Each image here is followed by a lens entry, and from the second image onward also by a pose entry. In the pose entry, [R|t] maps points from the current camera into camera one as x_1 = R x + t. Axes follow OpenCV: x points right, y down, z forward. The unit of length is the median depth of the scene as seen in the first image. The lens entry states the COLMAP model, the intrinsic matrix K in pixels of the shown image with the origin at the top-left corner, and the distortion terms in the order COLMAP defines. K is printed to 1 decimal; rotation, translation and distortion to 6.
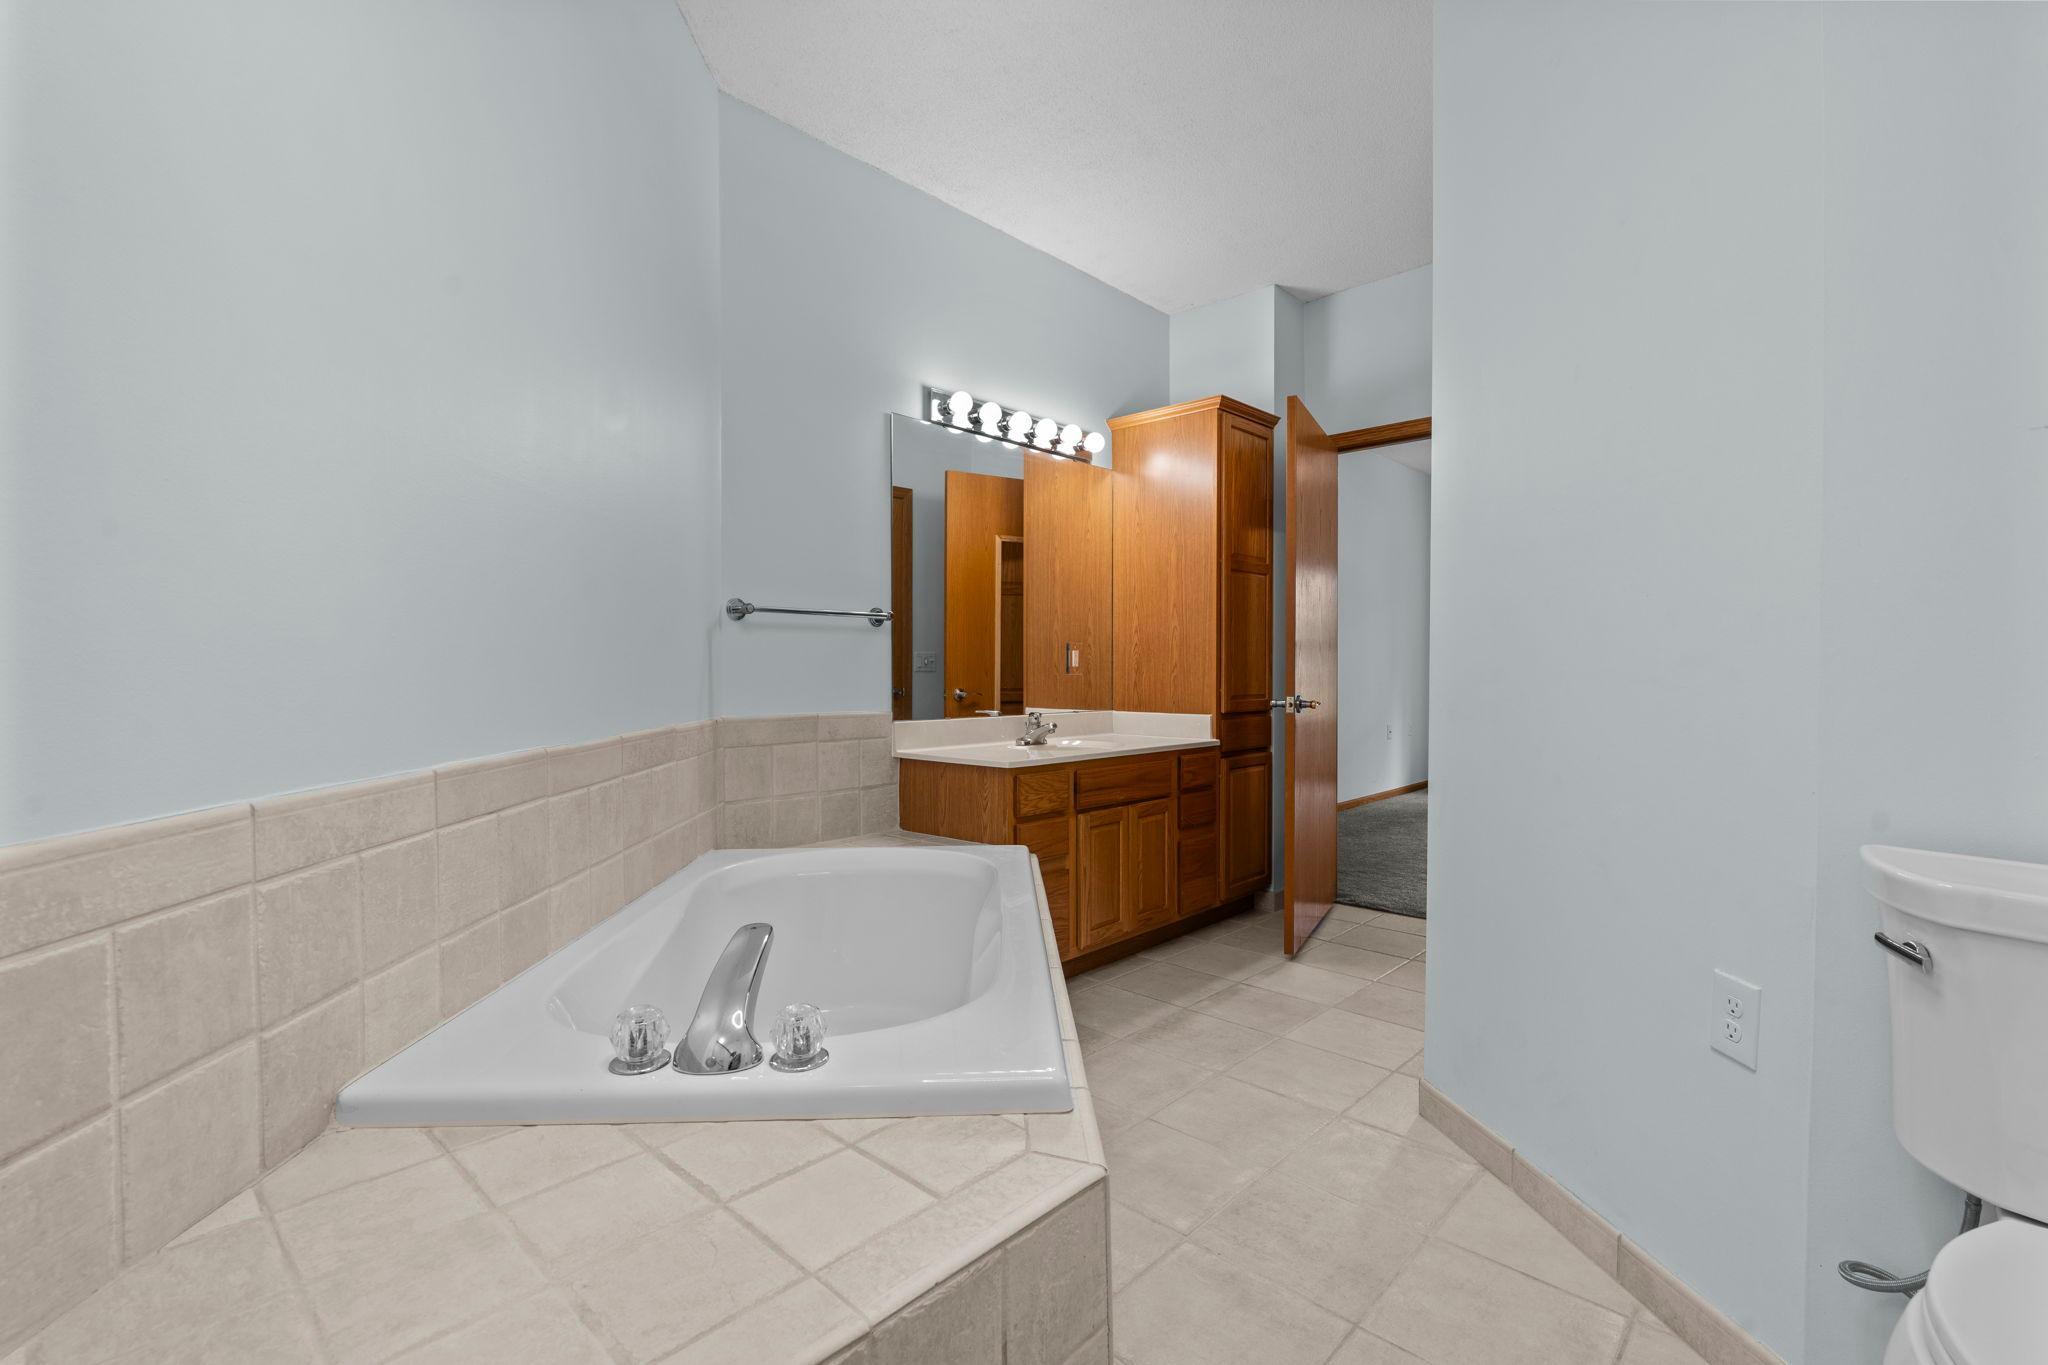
lens RADIAL K [[937.6, 0, 1015.6], [0, 937.6, 691.1], [0, 0, 1]] dist [-0.006720, 0.000029]
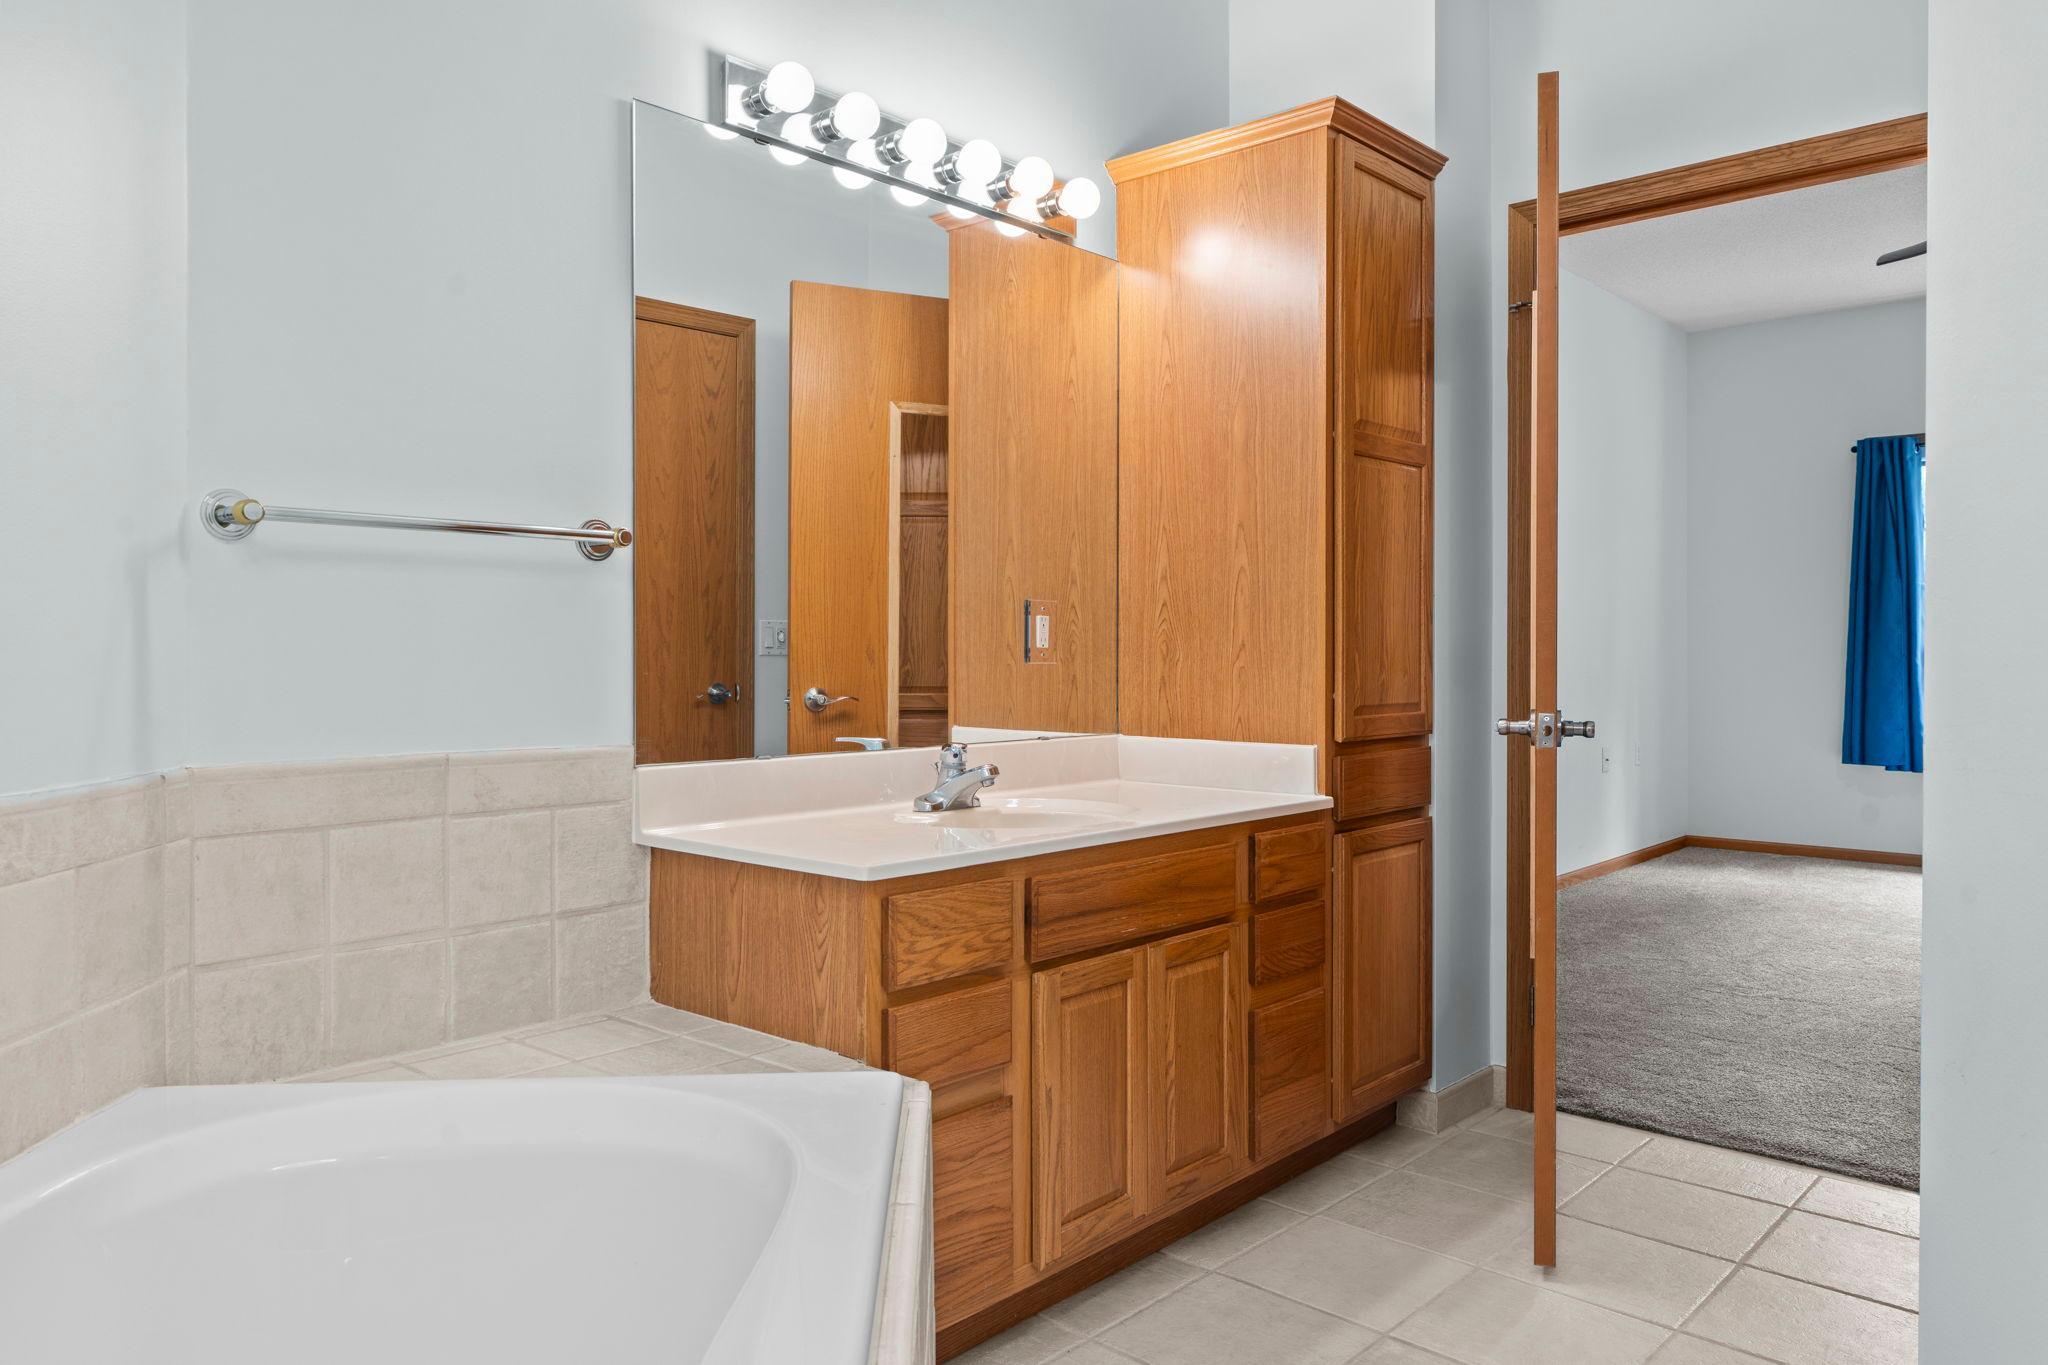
lens RADIAL K [[1409.3, 0, 1024.2], [0, 1409.3, 656.8], [0, 0, 1]] dist [0.004816, 0.000525]
pose [[0.999750, 0.001910, 0.022287, 0.040409], [-0.001512, 0.999839, -0.017878, -0.008589], [-0.022318, 0.017840, 0.999592, 0.271242]]
